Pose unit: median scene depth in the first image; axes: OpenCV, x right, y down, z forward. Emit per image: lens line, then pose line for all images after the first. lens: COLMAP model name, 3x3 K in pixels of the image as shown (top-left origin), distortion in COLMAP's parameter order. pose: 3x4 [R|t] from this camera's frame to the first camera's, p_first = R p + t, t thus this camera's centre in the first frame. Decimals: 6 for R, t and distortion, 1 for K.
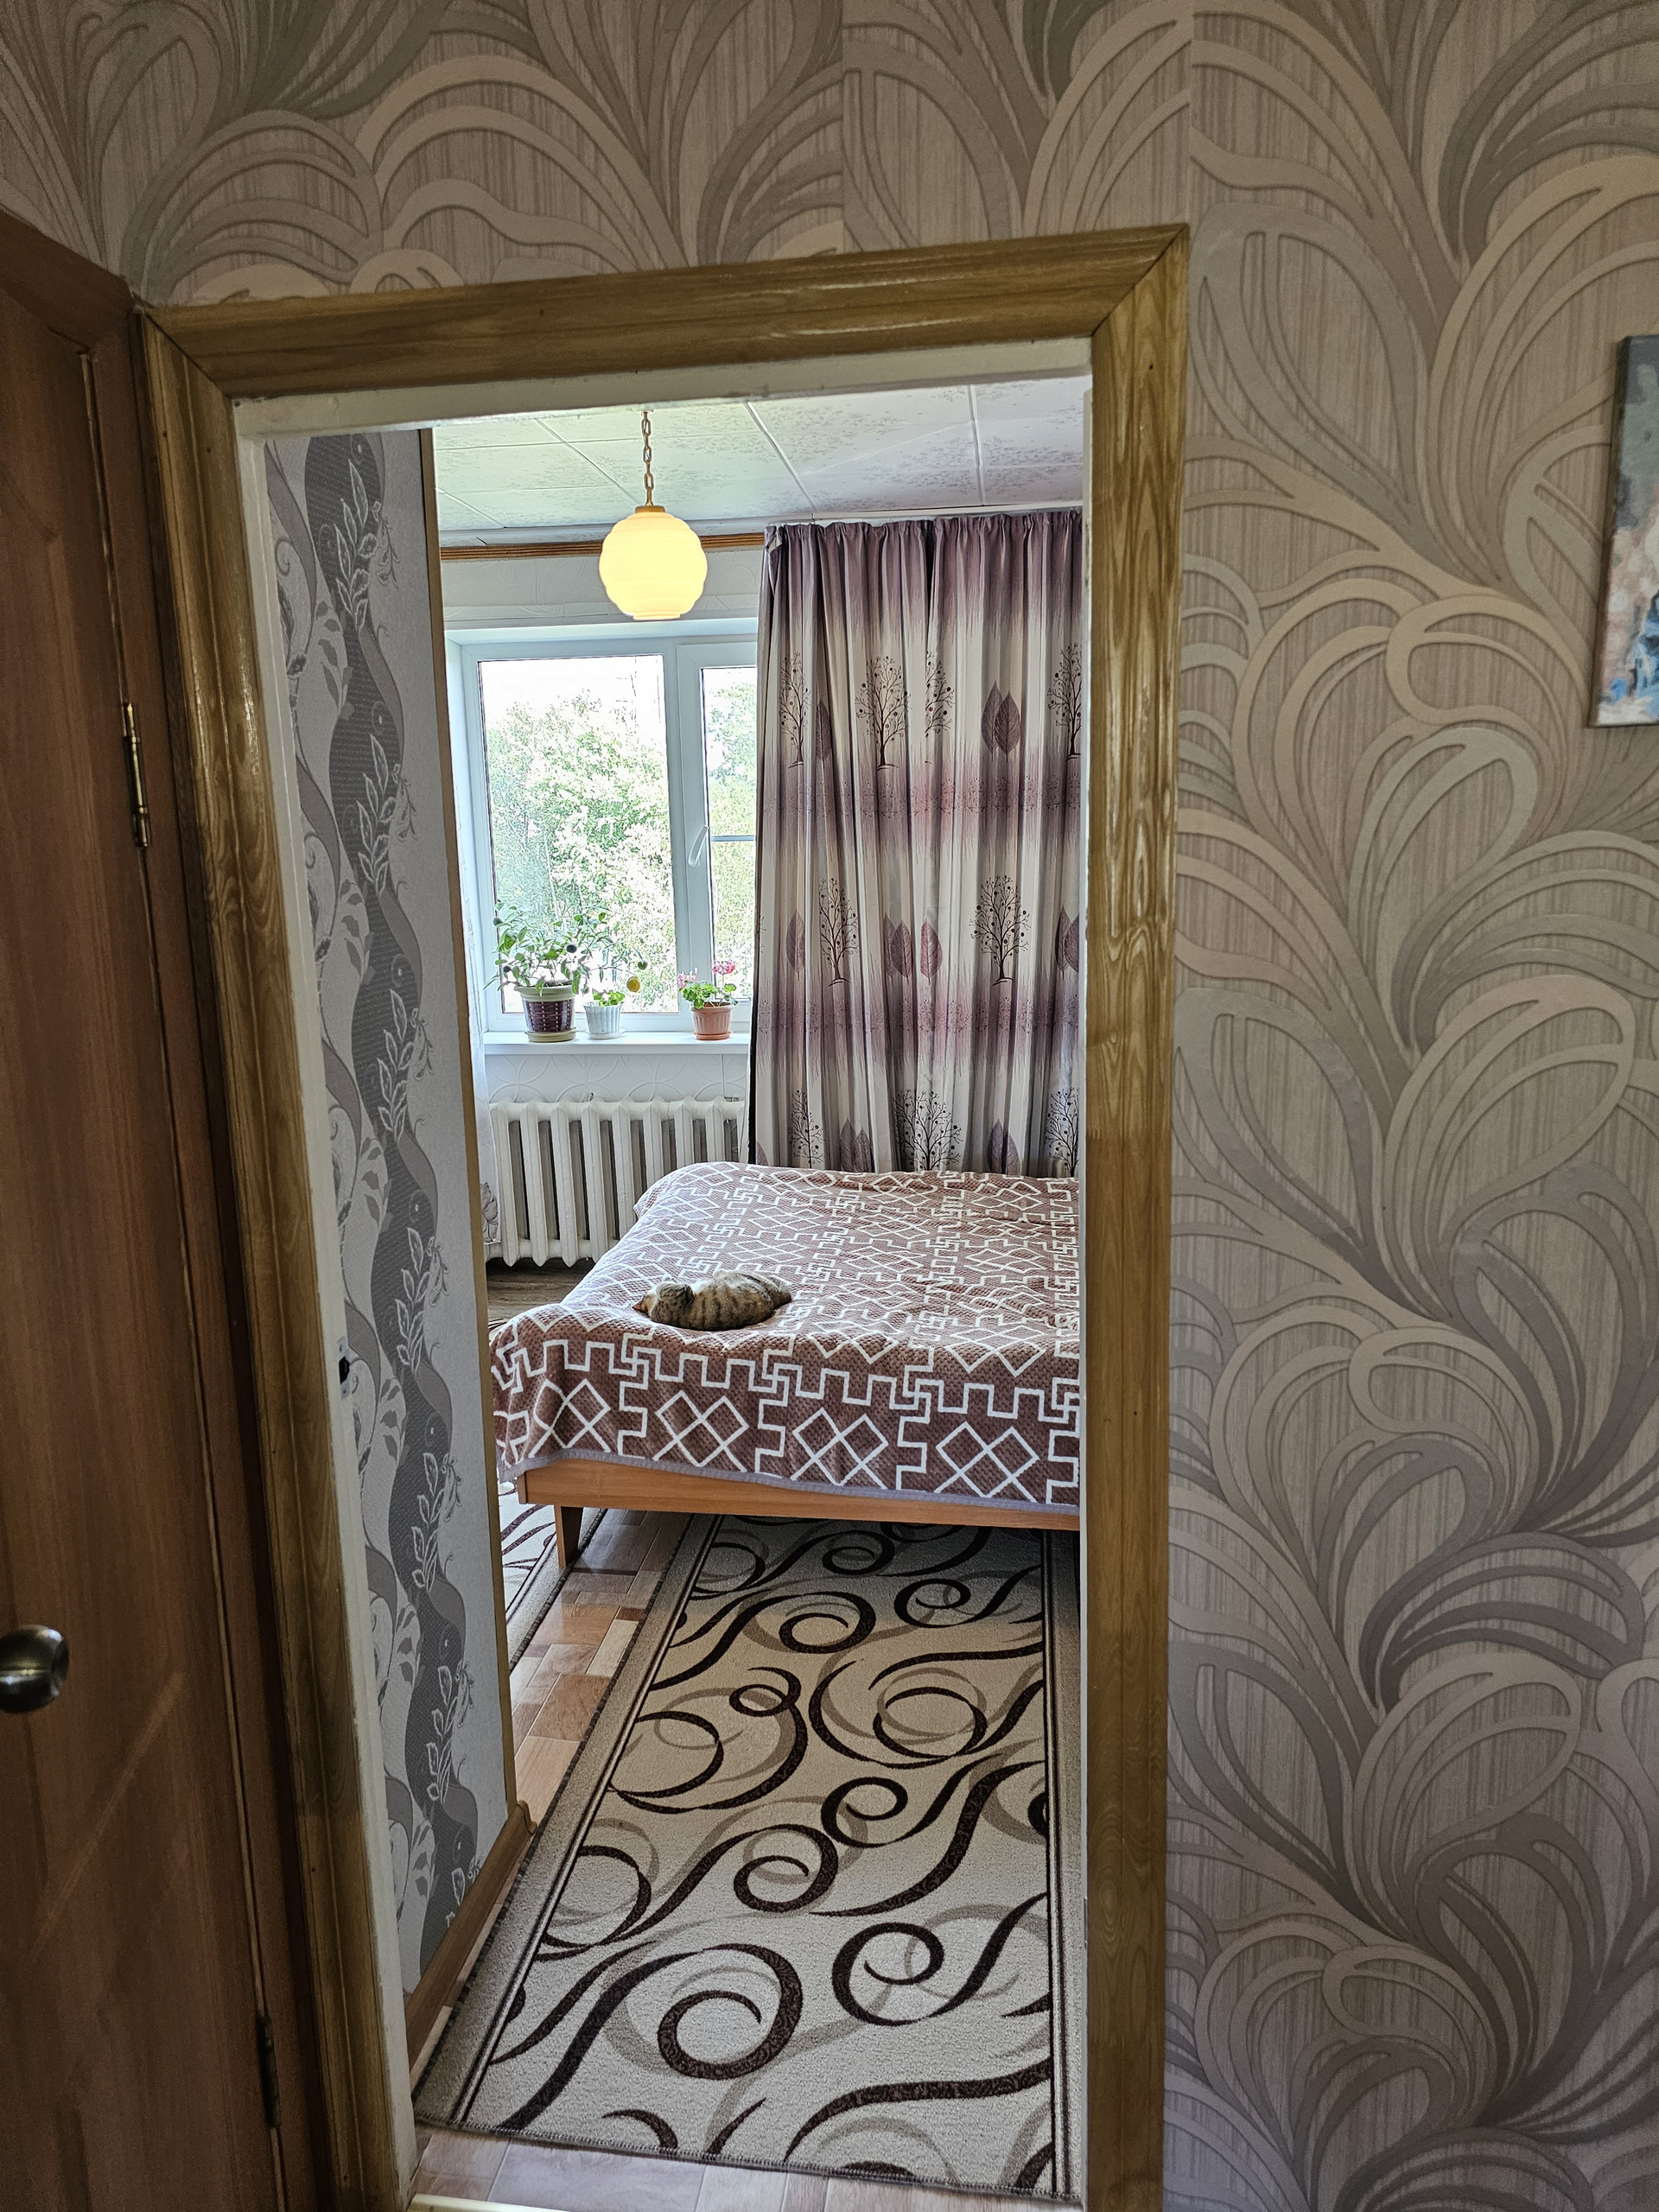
lens RADIAL K [[1500.3, 0, 801.3], [0, 1500.3, 1102.4], [0, 0, 1]] dist [0.132658, -0.208434]
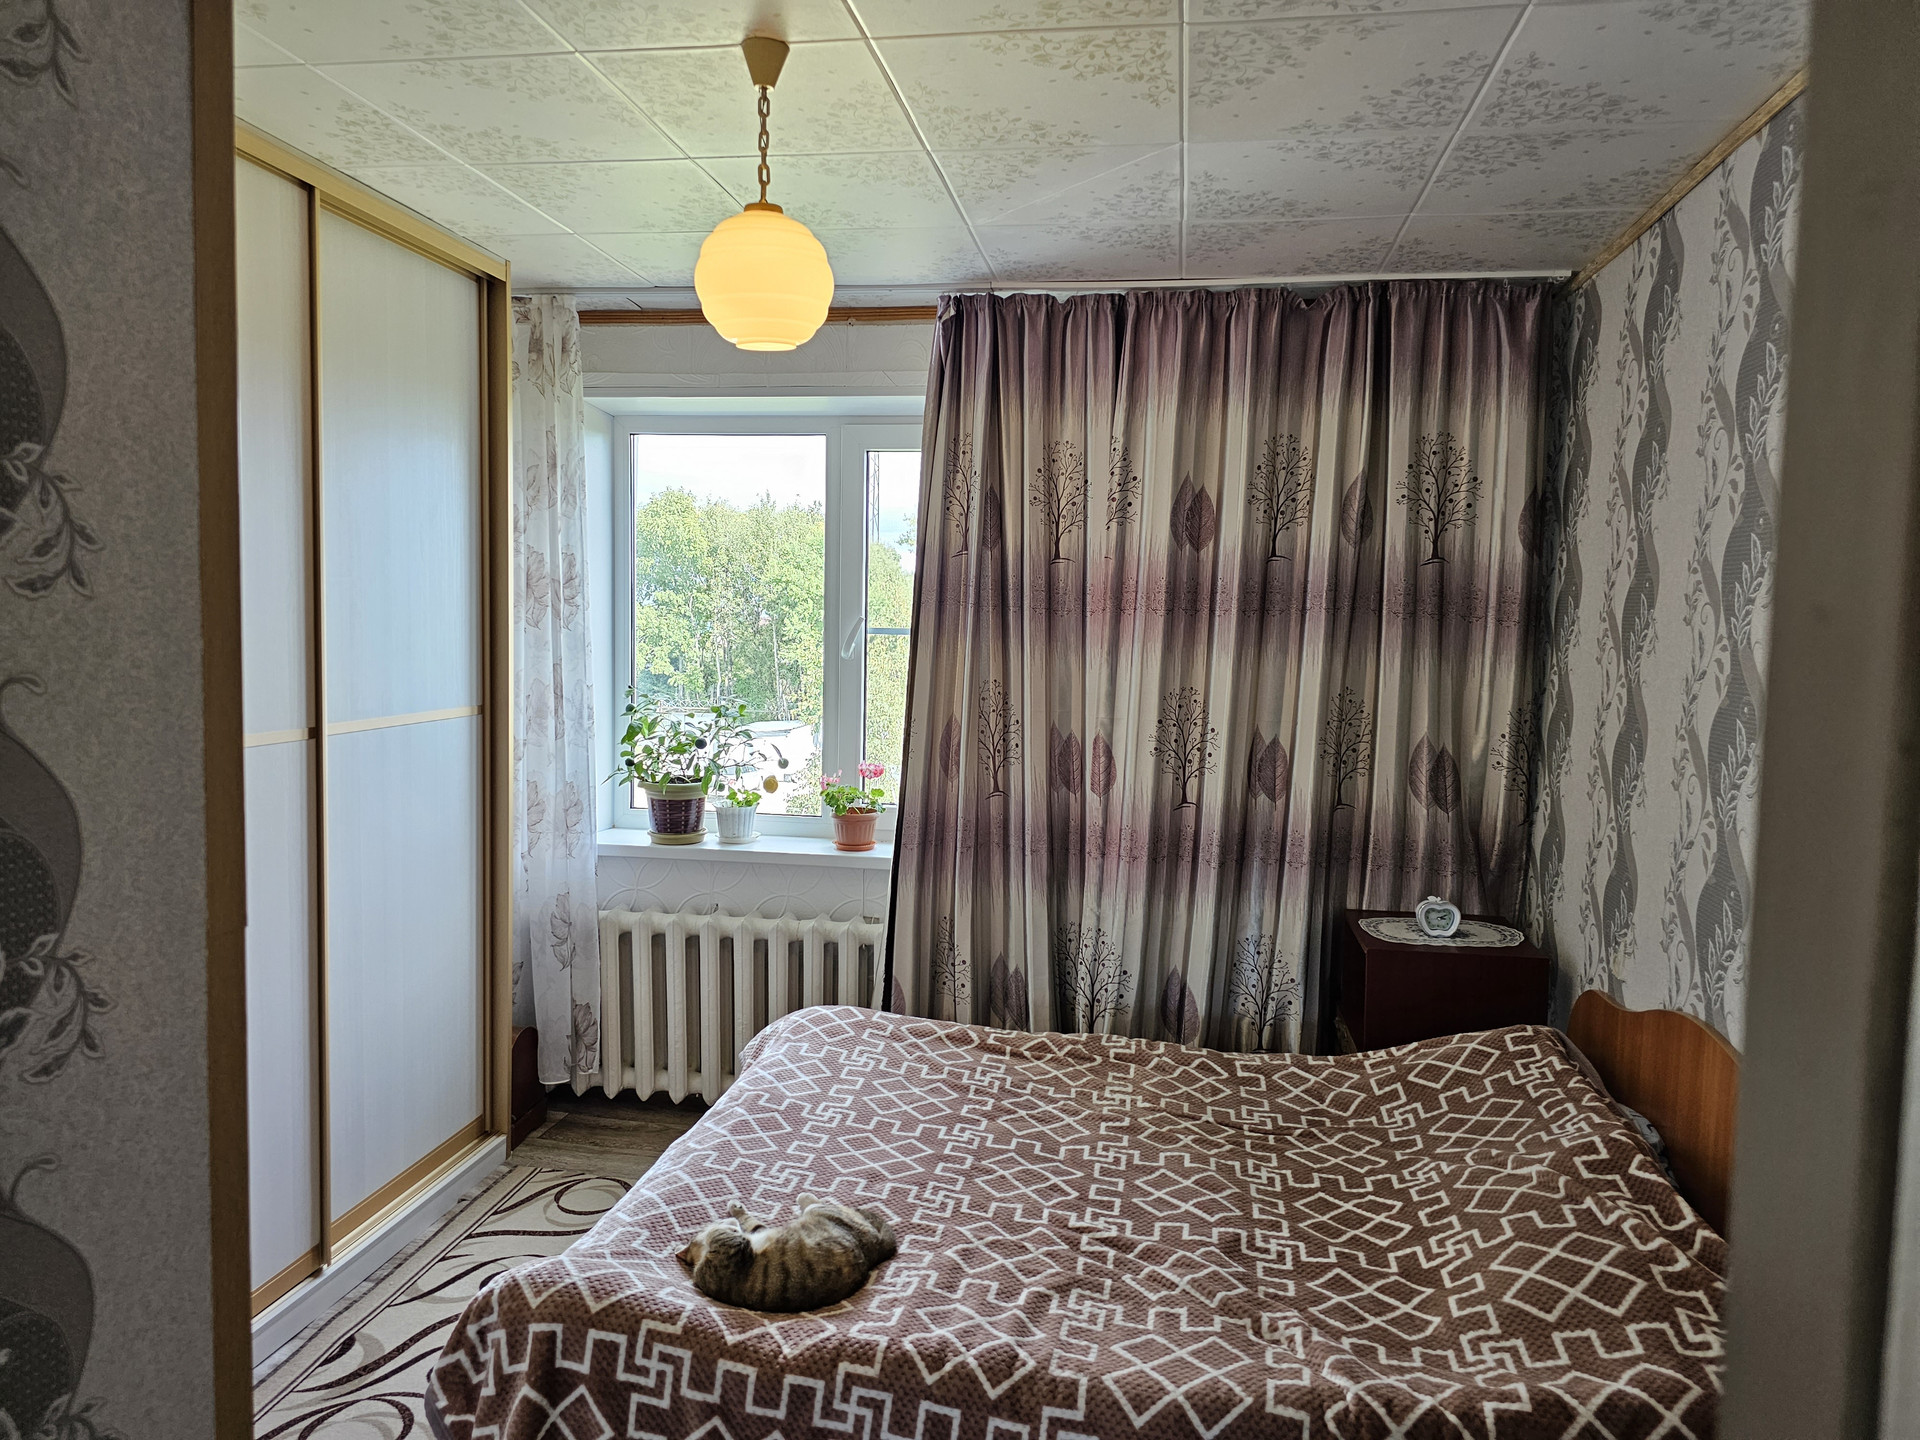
lens RADIAL K [[1302.3, 0, 939.4], [0, 1302.3, 712.2], [0, 0, 1]] dist [0.132658, -0.208434]
pose [[0.997934, 0.050133, -0.040183, 0.022152], [-0.054346, 0.992251, -0.111734, -0.047699], [0.034270, 0.113687, 0.992925, 0.266523]]
